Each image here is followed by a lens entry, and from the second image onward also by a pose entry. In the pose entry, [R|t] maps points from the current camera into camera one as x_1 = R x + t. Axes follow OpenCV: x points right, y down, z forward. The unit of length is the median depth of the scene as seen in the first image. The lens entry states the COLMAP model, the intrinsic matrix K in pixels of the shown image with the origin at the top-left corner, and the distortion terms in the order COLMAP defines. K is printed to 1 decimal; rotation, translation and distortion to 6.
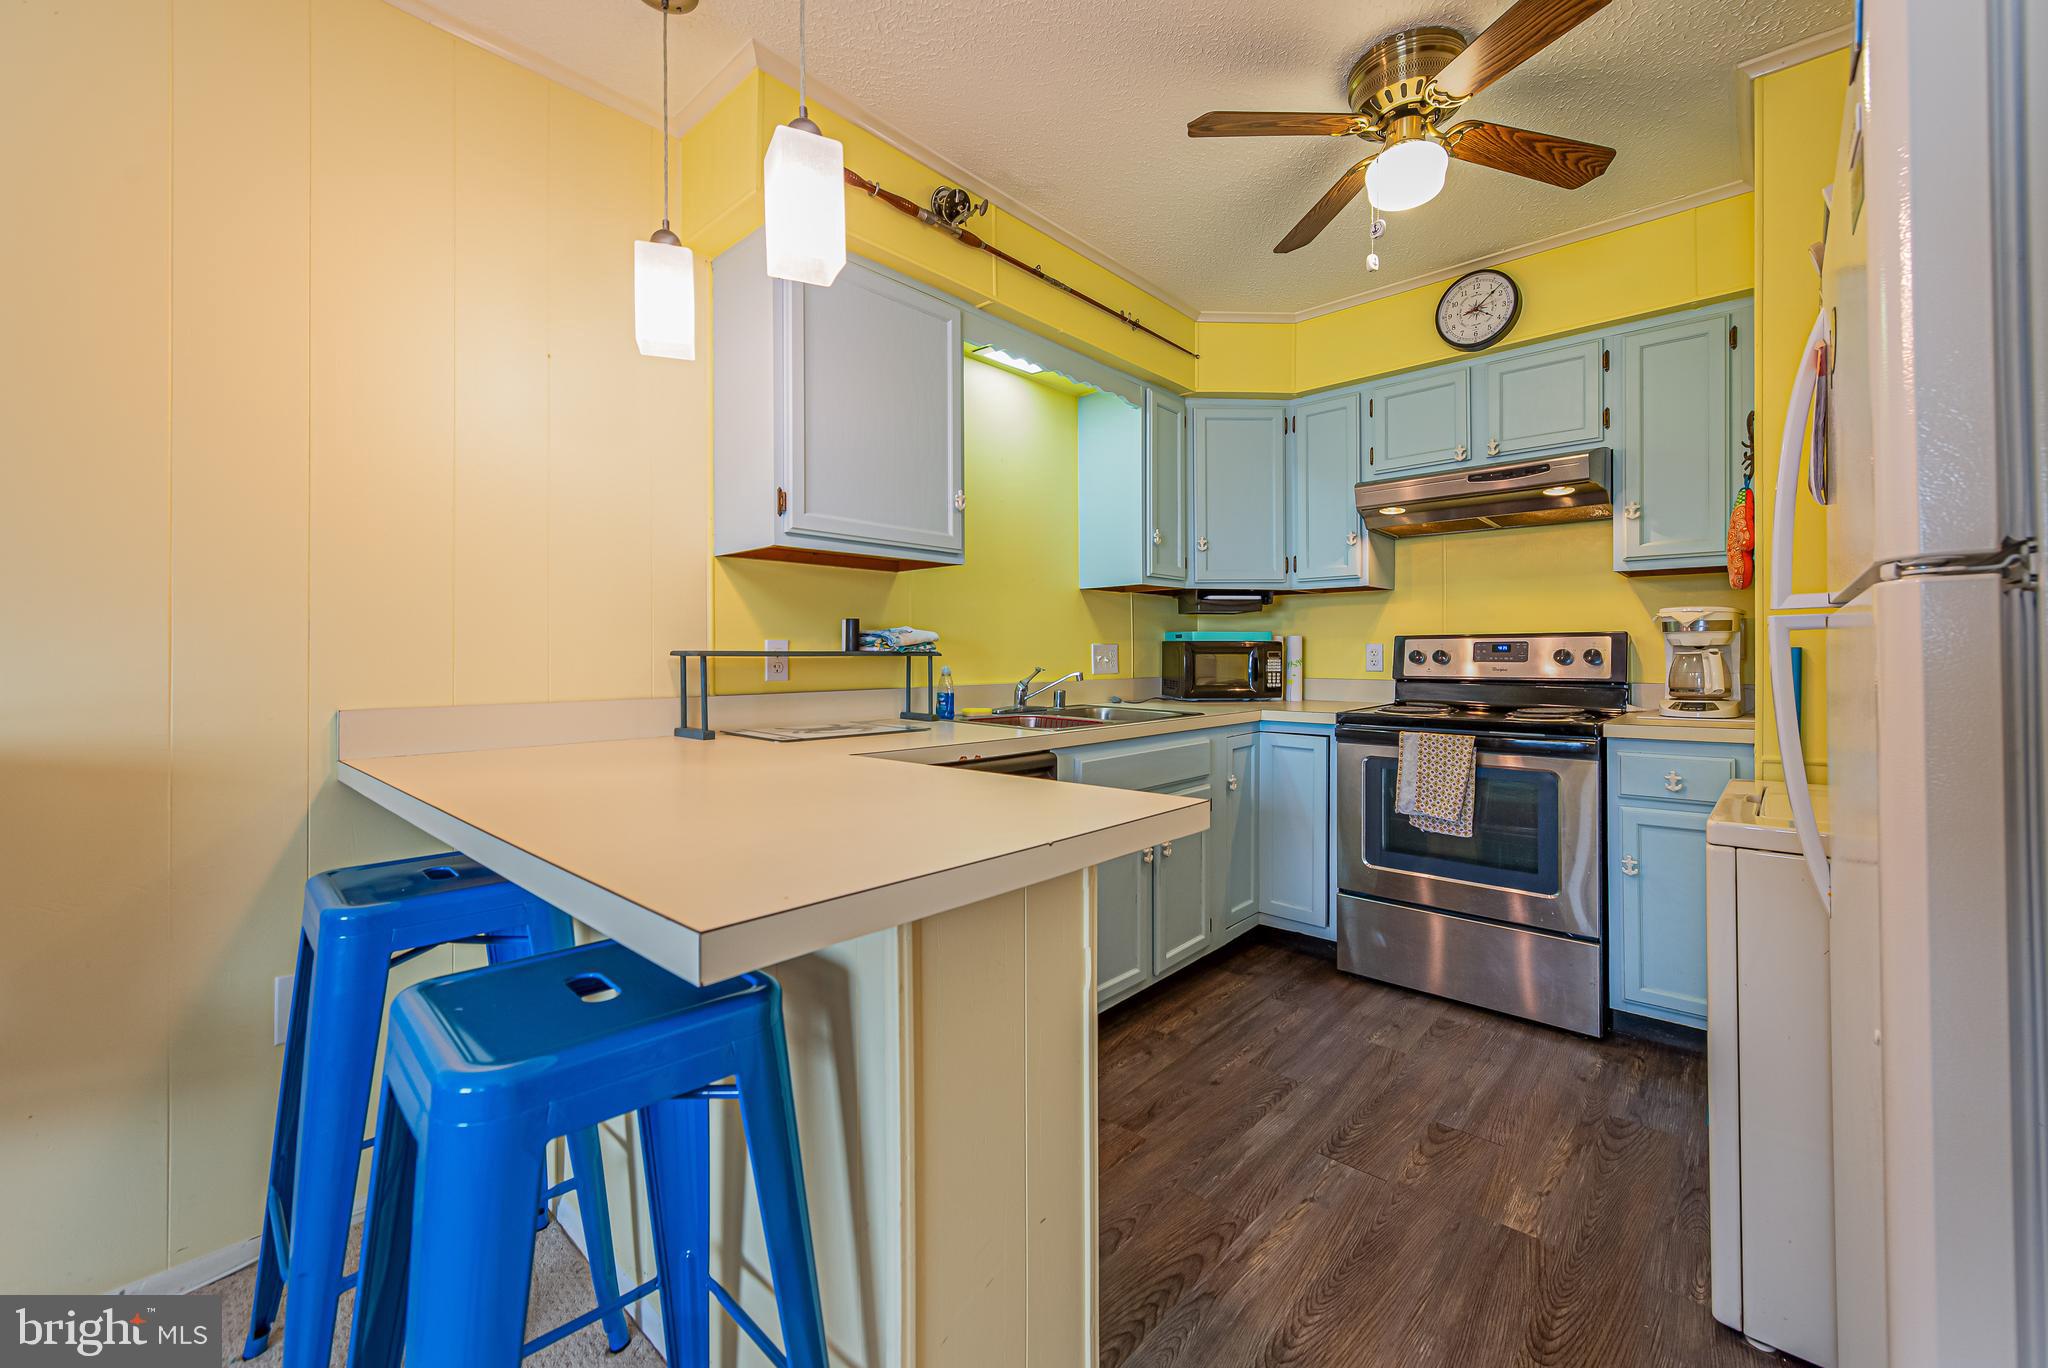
lens RADIAL K [[809.3, 0, 1046.6], [0, 809.3, 654.7], [0, 0, 1]] dist [0.000293, -0.000327]
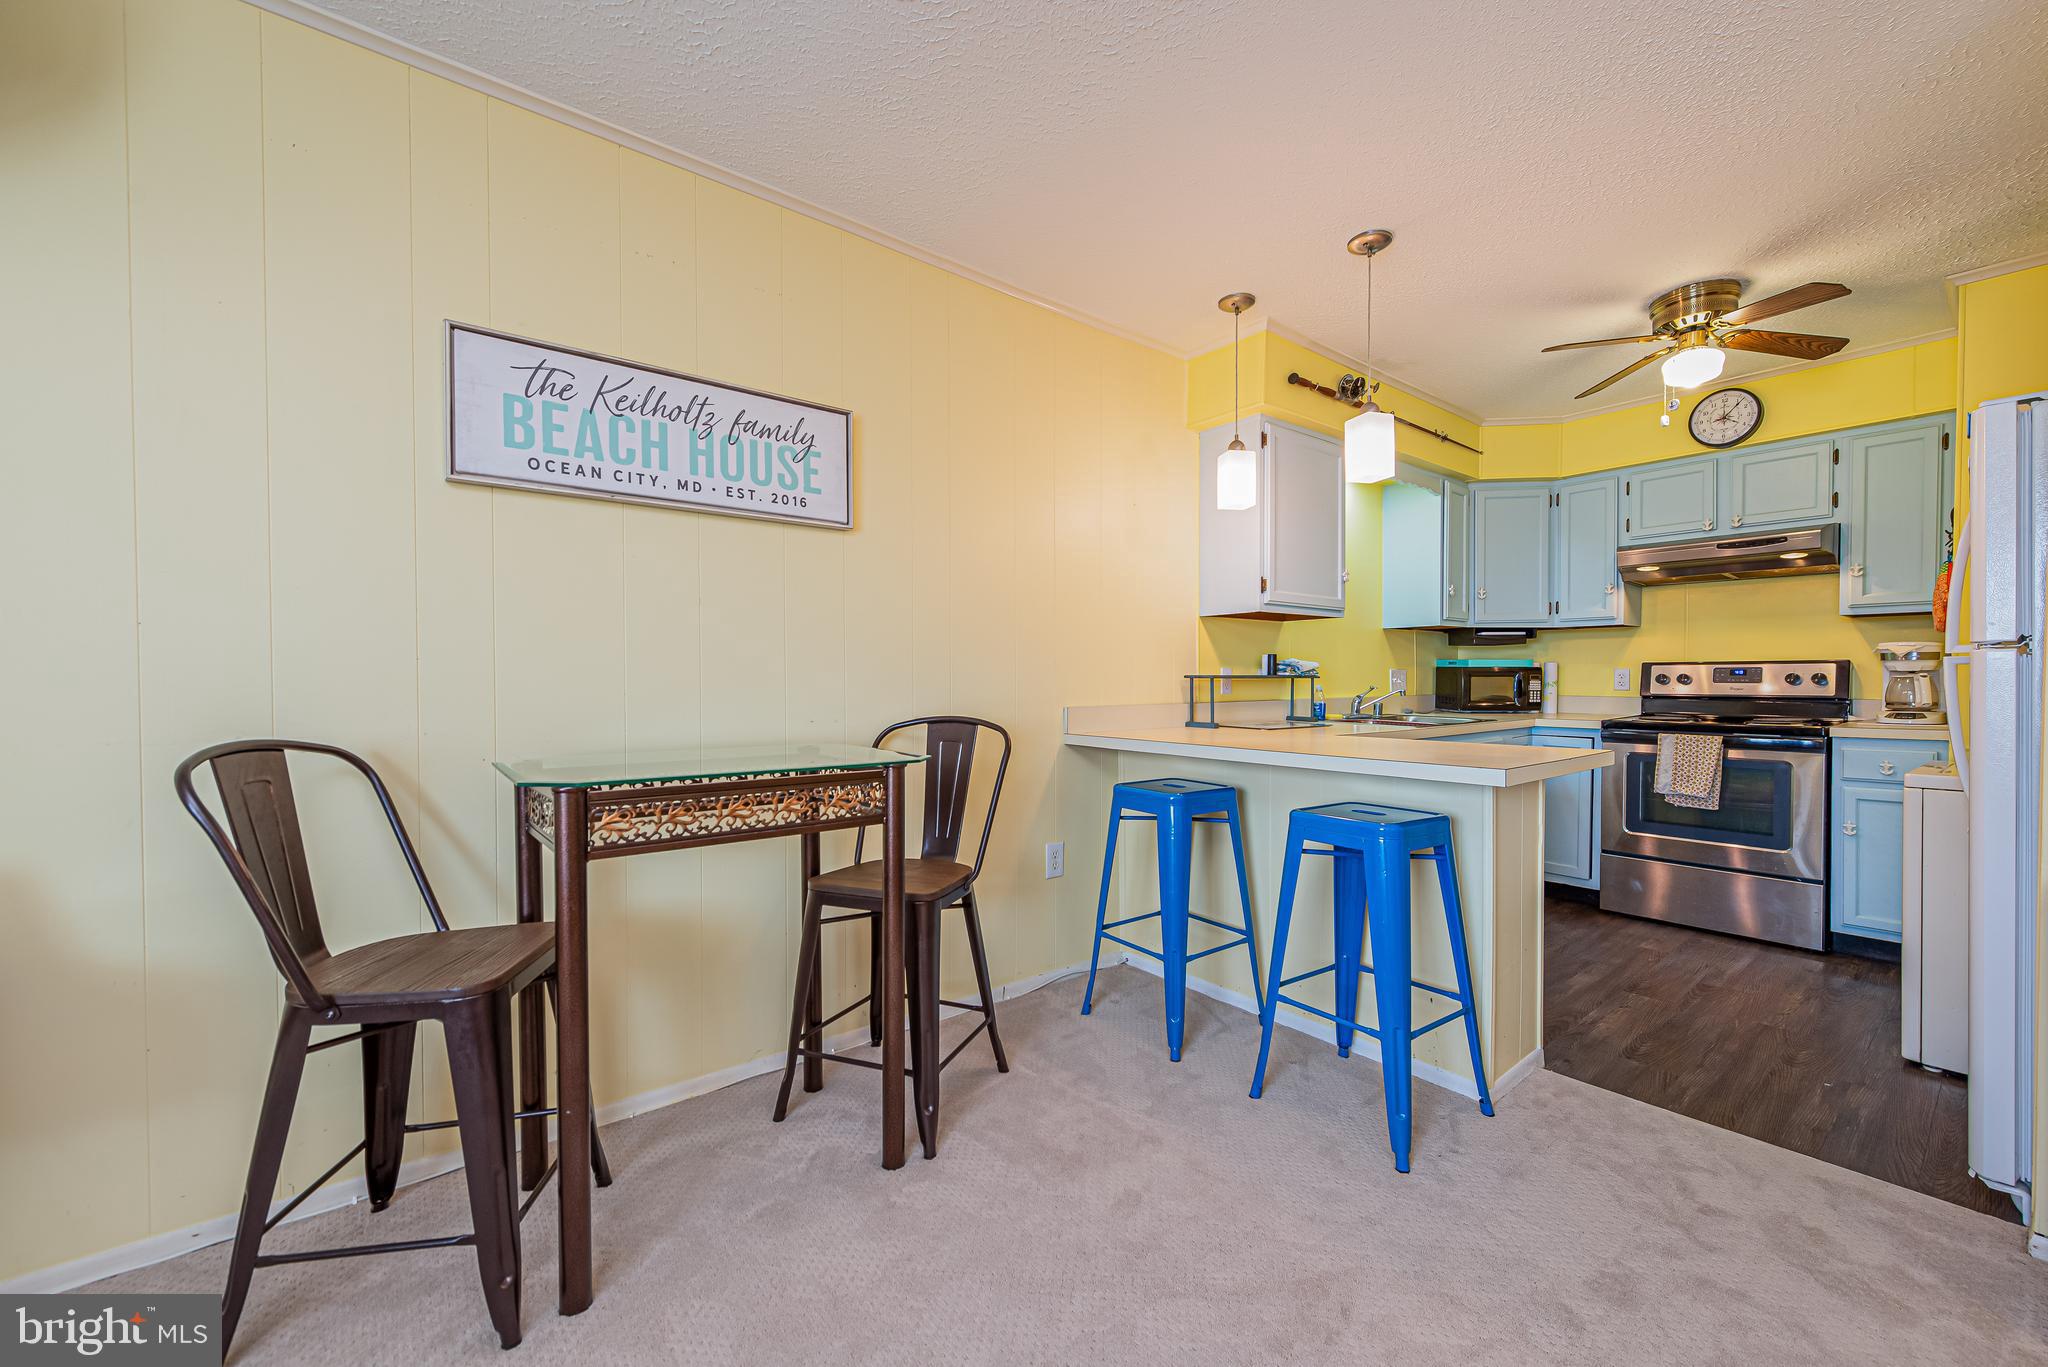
lens RADIAL K [[809.3, 0, 1034.1], [0, 809.3, 691.4], [0, 0, 1]] dist [0.000293, -0.000327]
pose [[0.986738, 0.003077, -0.162293, -0.409990], [-0.000017, 0.999822, 0.018853, -0.002398], [0.162323, -0.018601, 0.986562, -0.558194]]
